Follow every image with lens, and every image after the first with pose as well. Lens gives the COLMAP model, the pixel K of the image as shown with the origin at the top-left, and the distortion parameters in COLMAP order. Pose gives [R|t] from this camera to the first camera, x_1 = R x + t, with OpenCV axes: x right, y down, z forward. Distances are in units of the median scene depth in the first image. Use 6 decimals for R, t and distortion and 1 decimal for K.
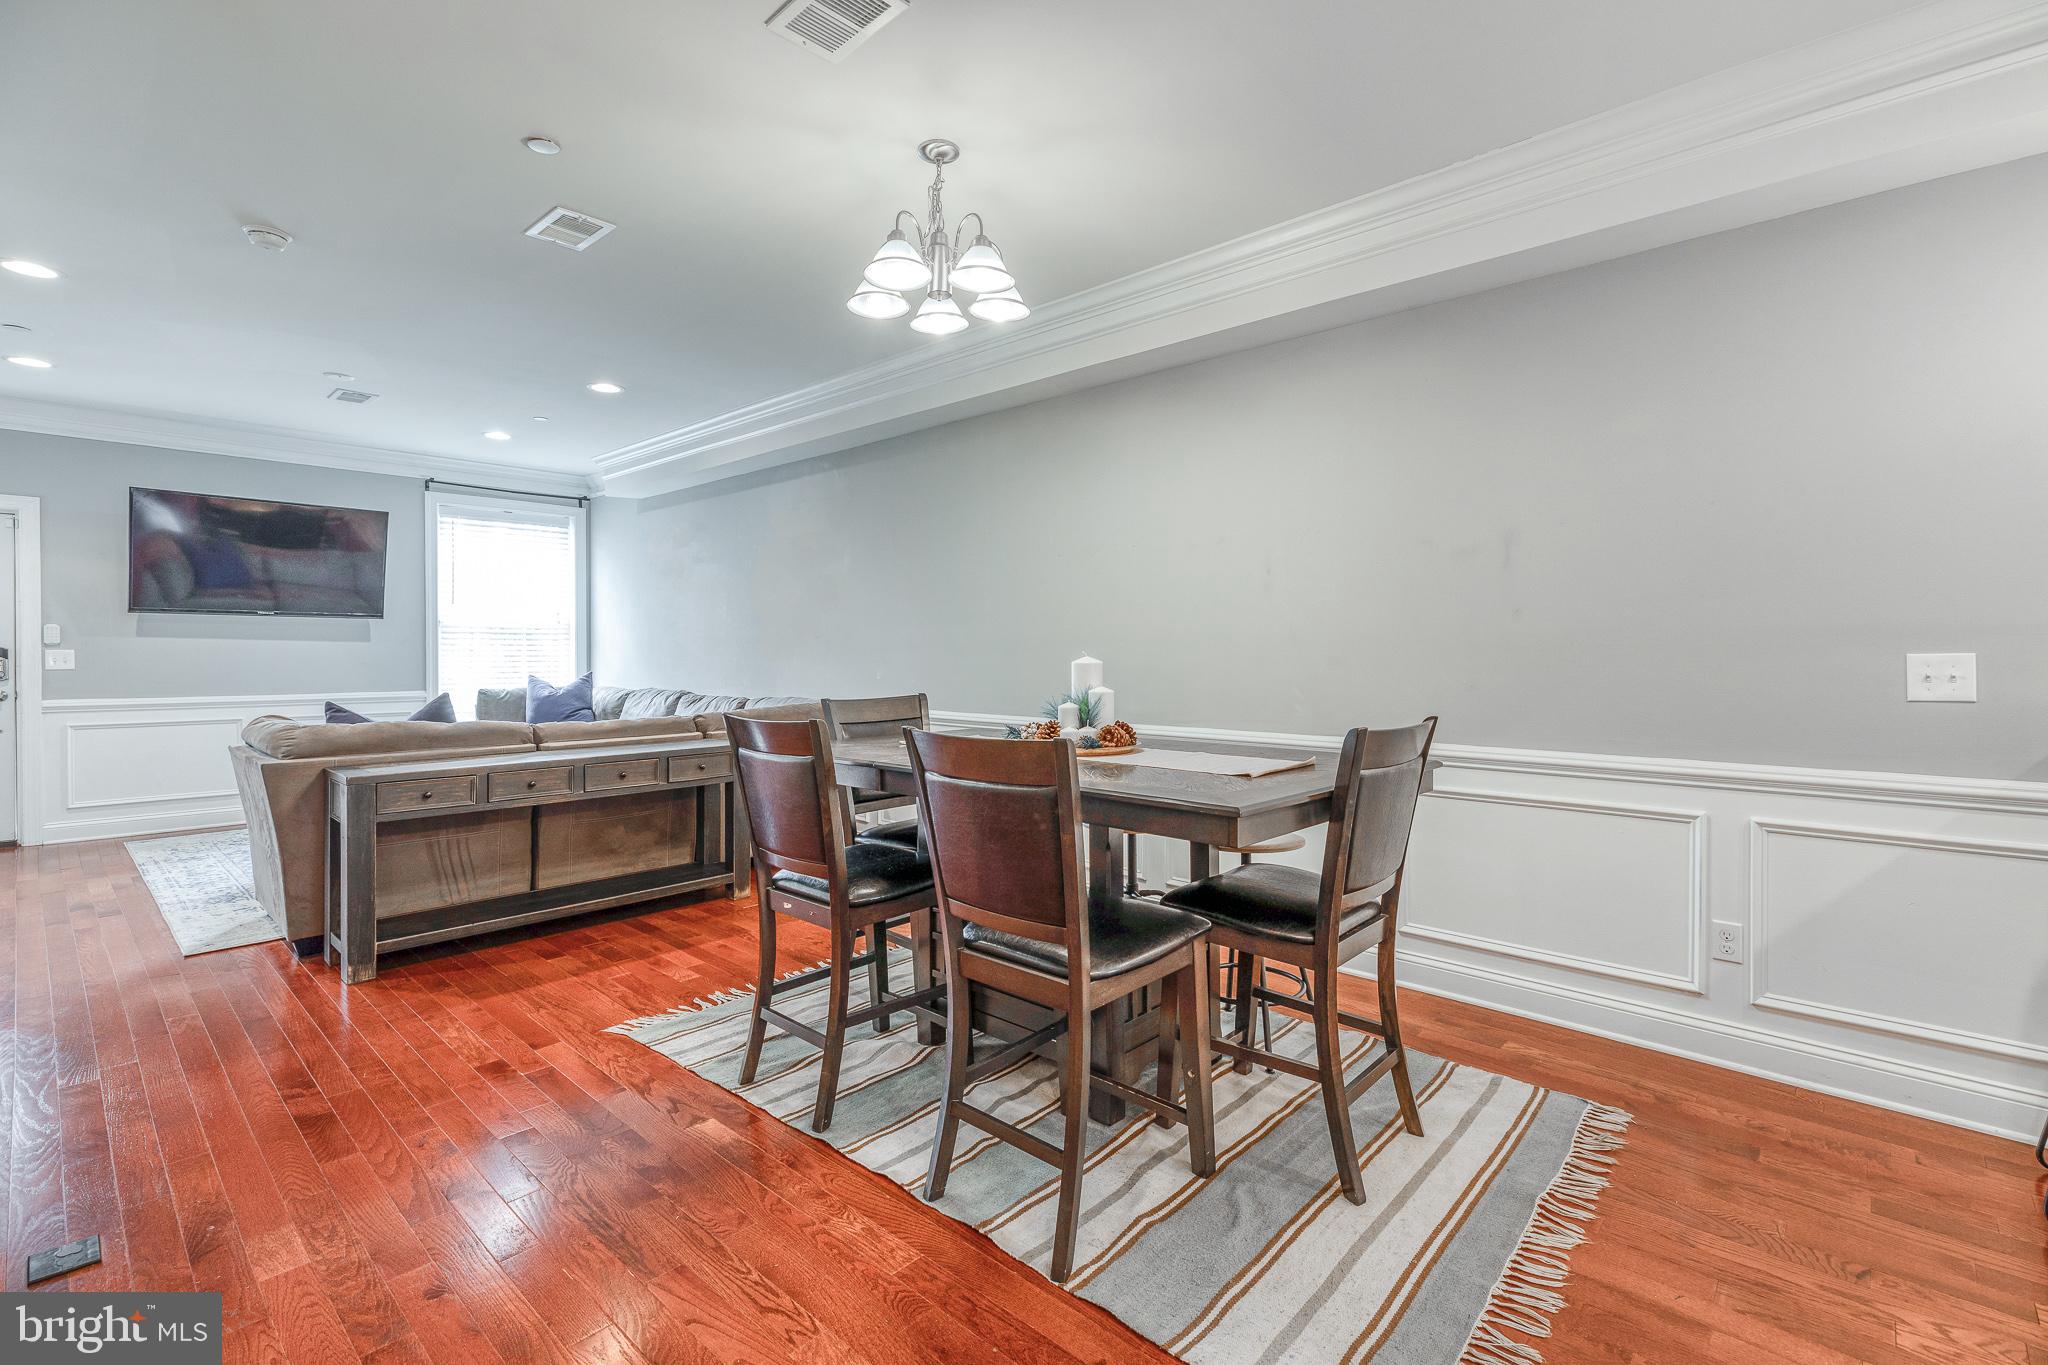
lens RADIAL K [[941.5, 0, 1027.5], [0, 941.5, 651.5], [0, 0, 1]] dist [0.003549, -0.000551]
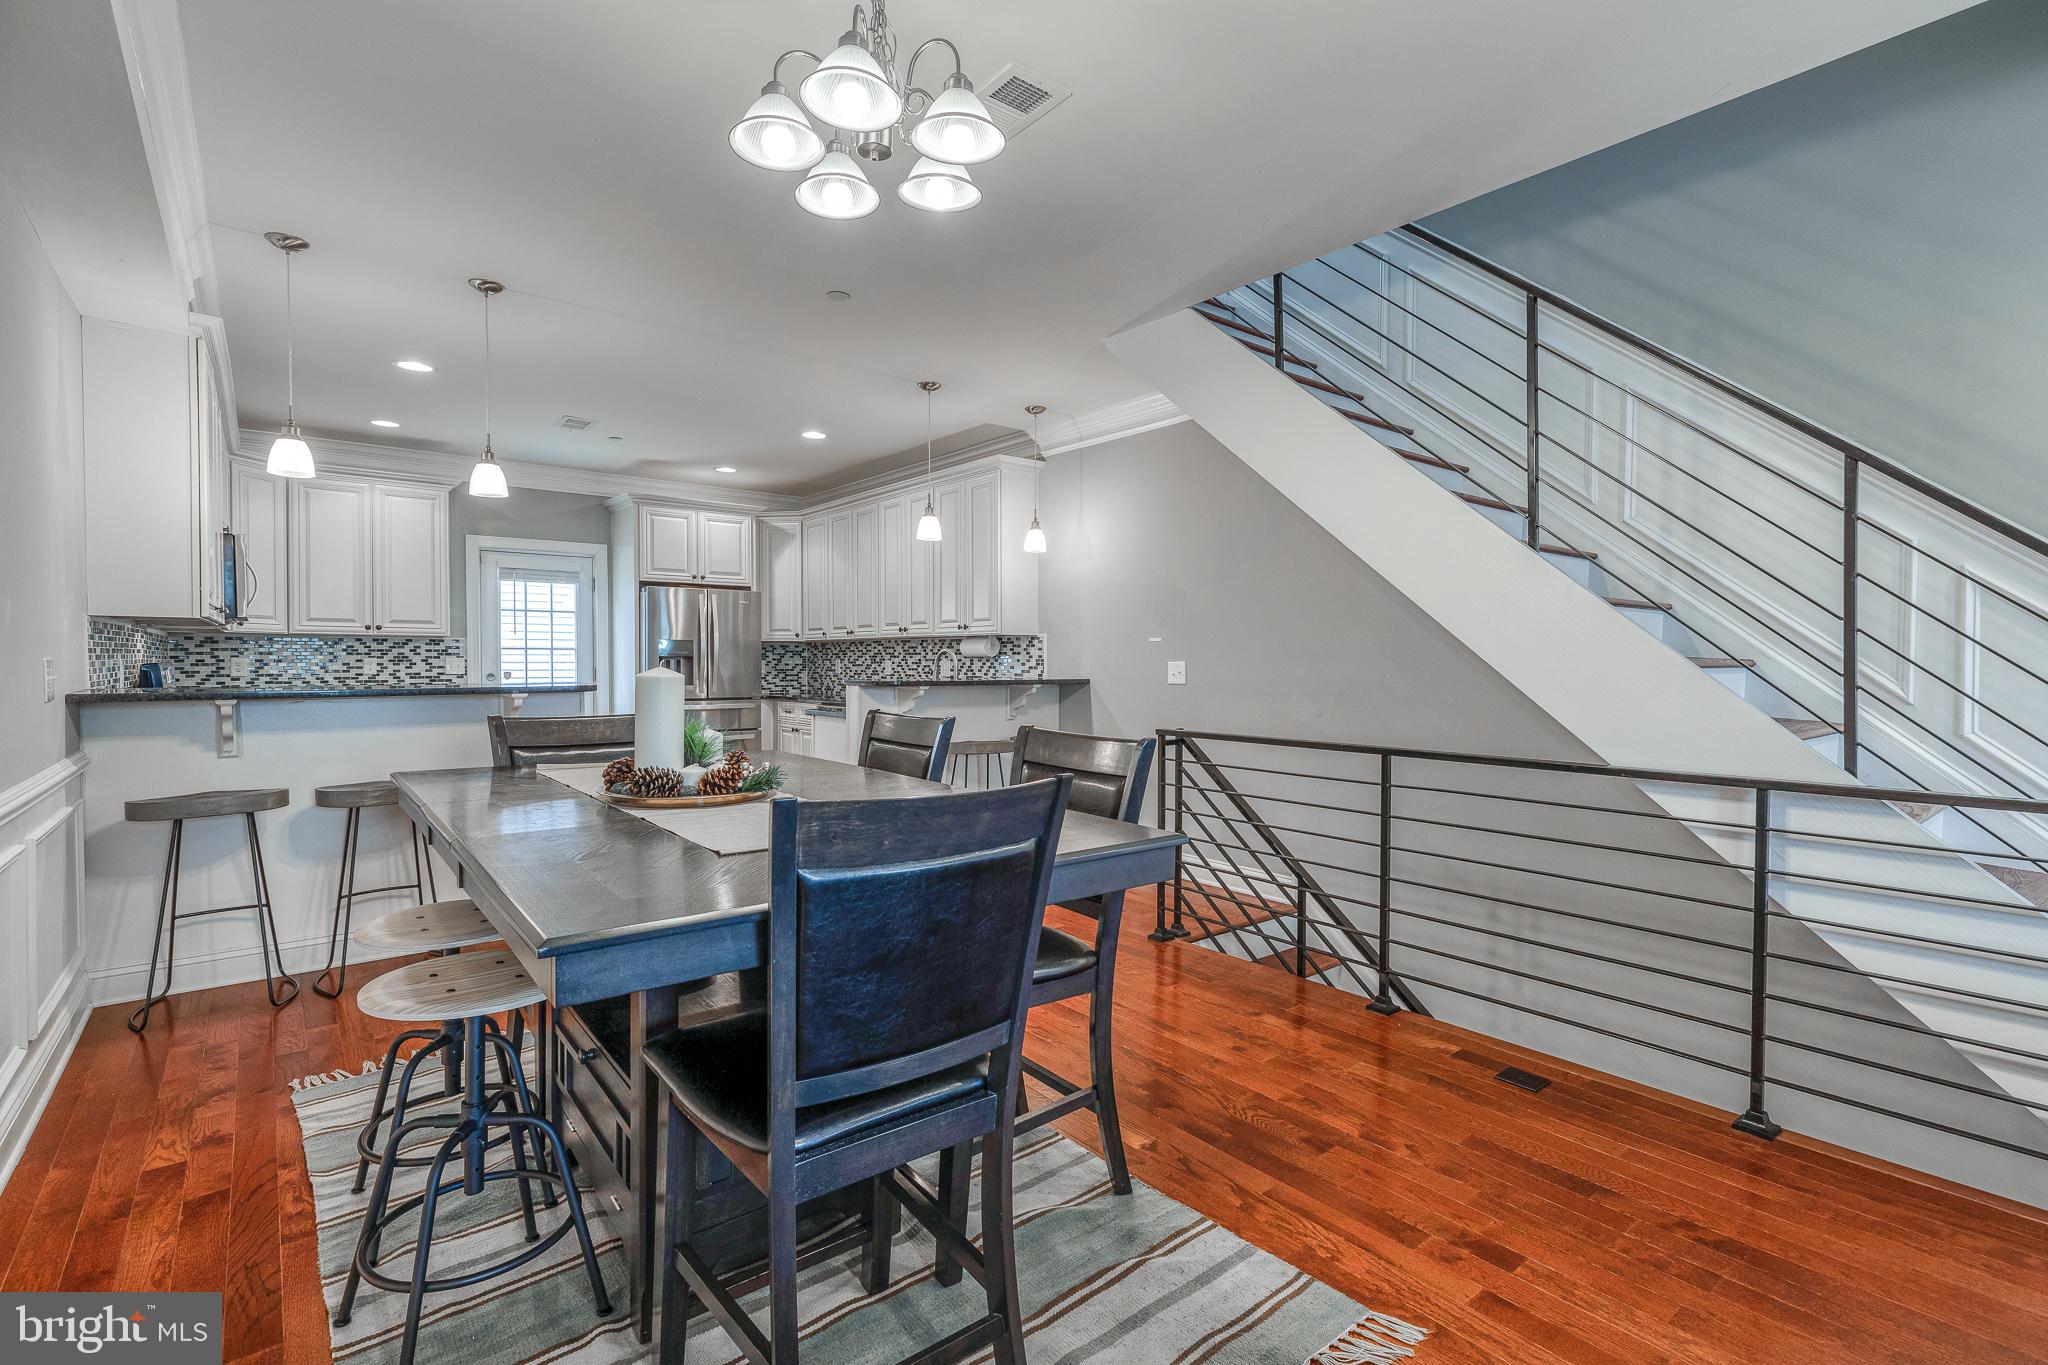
lens RADIAL K [[941.5, 0, 1032.2], [0, 941.5, 682.7], [0, 0, 1]] dist [0.003549, -0.000551]
pose [[-0.990580, -0.007910, 0.136708, -0.133893], [-0.004521, 0.999675, 0.025081, -0.000784], [-0.136862, 0.024227, -0.990294, 0.734404]]
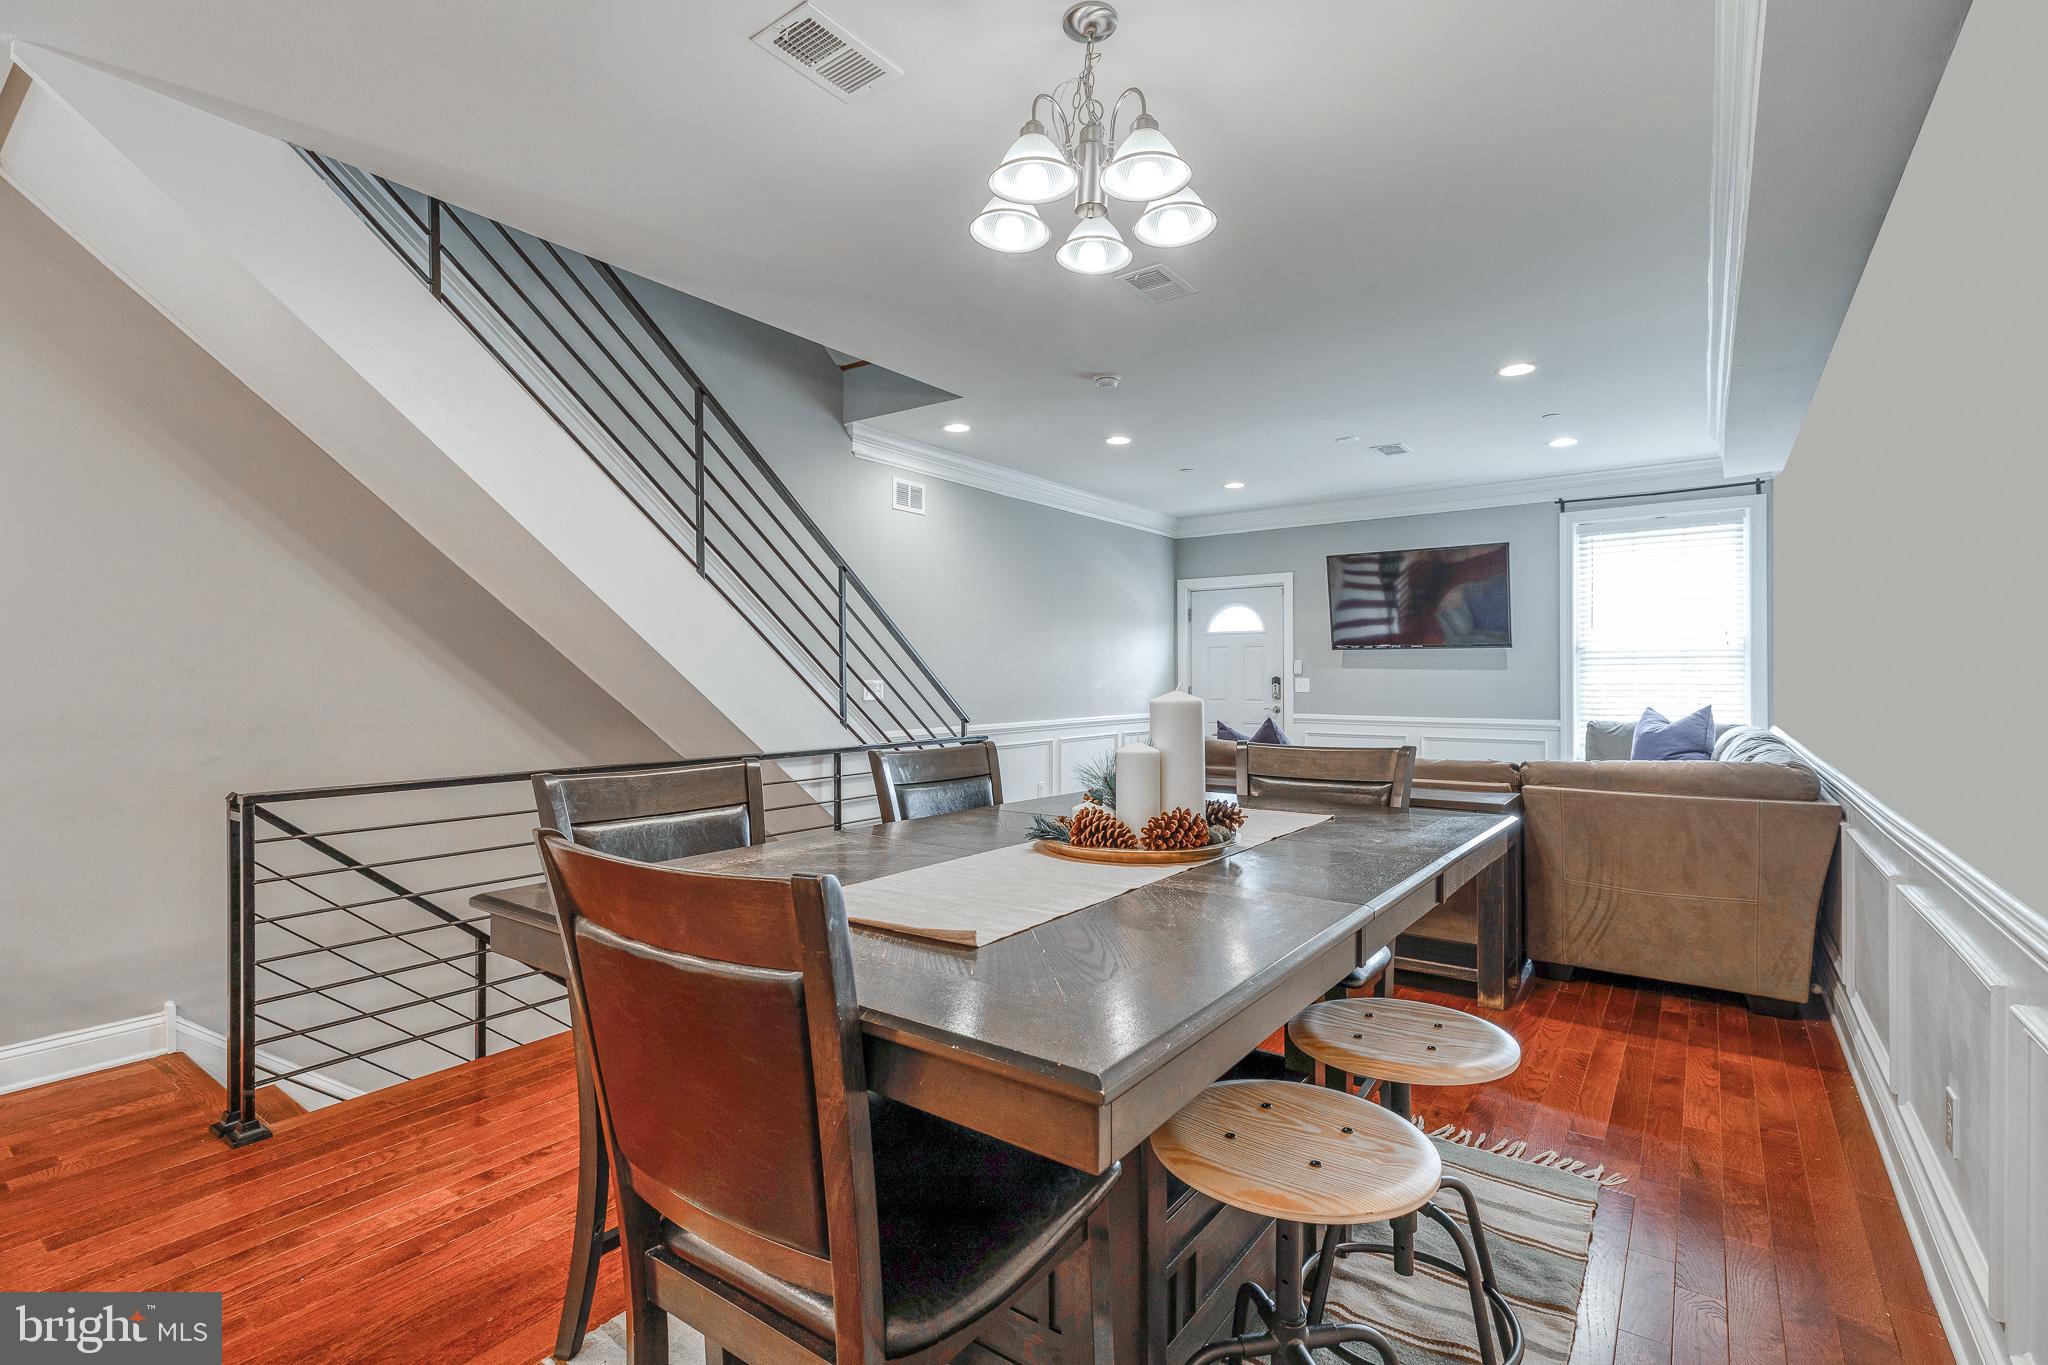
lens RADIAL K [[941.5, 0, 1009.6], [0, 941.5, 677.2], [0, 0, 1]] dist [0.003549, -0.000551]
pose [[0.106845, -0.002207, -0.994273, 0.284873], [0.001347, 0.999997, -0.002075, -0.001358], [0.994275, -0.001117, 0.106848, 0.371286]]
